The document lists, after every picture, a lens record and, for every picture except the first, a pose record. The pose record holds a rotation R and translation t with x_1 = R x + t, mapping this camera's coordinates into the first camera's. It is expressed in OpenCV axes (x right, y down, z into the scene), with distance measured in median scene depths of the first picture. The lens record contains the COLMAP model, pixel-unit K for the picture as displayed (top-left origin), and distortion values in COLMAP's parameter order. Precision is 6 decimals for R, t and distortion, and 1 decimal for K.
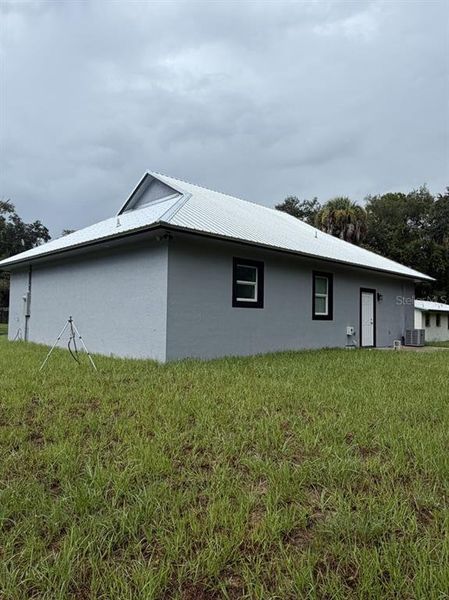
lens RADIAL K [[403.8, 0, 224.5], [0, 403.8, 300.0], [0, 0, 1]] dist [0.002674, 0.000740]
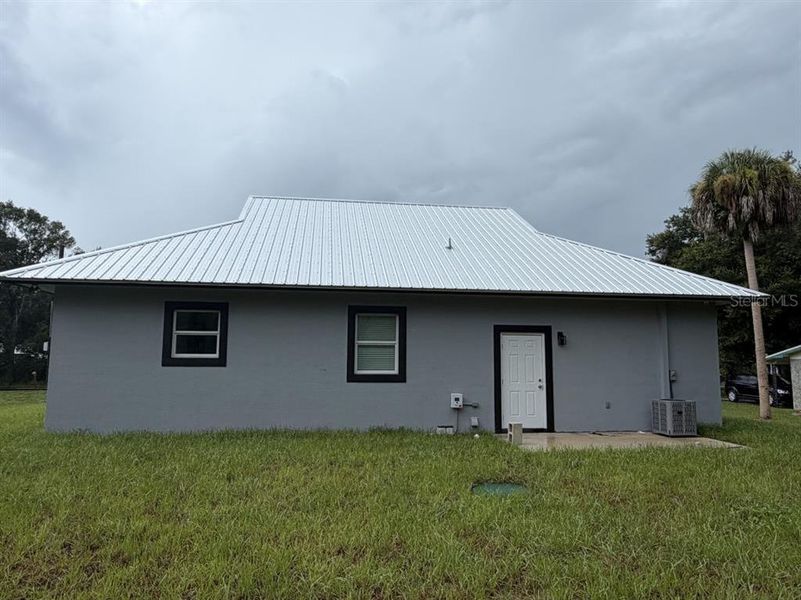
lens RADIAL K [[539.0, 0, 400.5], [0, 539.0, 300.0], [0, 0, 1]] dist [0.002674, 0.000740]
pose [[0.804756, -0.077668, -0.588502, 0.756321], [0.031011, 0.995550, -0.088982, -0.002199], [0.592794, 0.053359, 0.803584, 0.327515]]
